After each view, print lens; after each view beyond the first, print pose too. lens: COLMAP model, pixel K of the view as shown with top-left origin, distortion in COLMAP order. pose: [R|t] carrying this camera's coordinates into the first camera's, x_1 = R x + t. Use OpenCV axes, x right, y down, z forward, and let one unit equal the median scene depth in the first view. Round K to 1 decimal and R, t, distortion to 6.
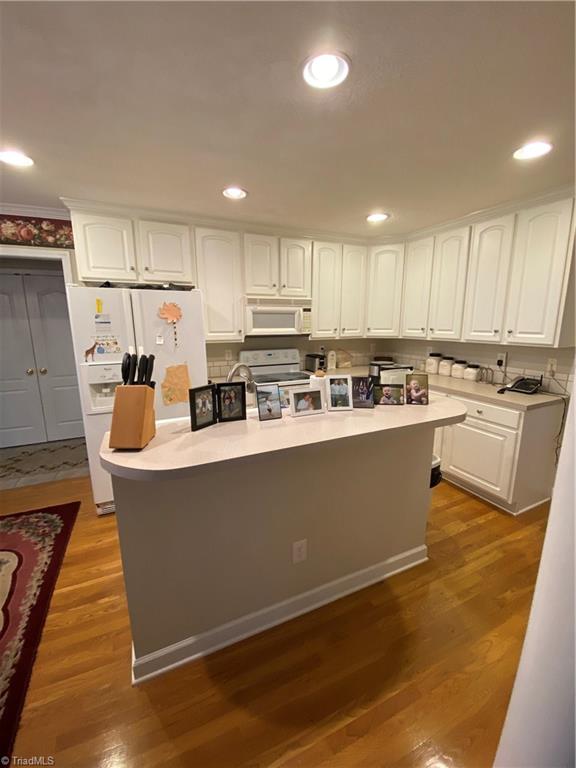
lens RADIAL K [[306.5, 0, 286.5], [0, 306.5, 380.9], [0, 0, 1]] dist [0.030299, -0.021876]
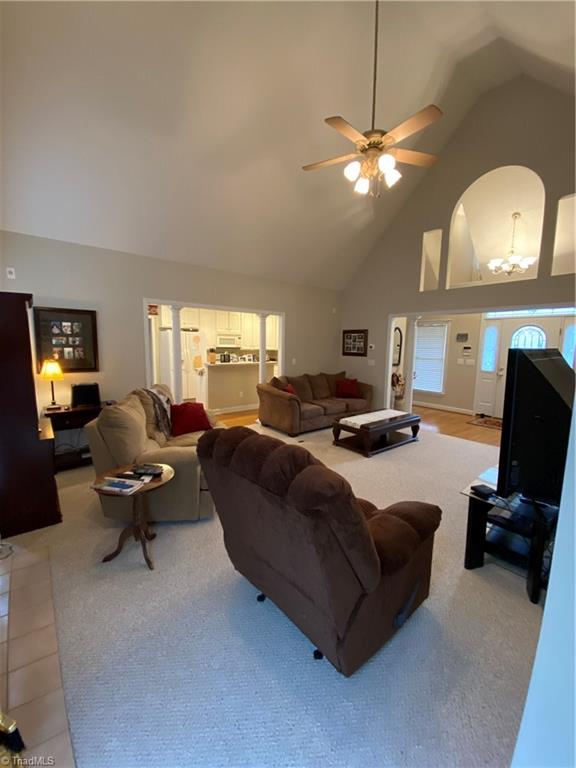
lens RADIAL K [[306.5, 0, 286.5], [0, 306.5, 380.9], [0, 0, 1]] dist [0.030299, -0.021876]
pose [[0.968838, -0.013593, 0.247320, -0.247058], [0.029125, 0.997818, -0.059250, 0.378736], [-0.245975, 0.064606, 0.967121, -2.030218]]
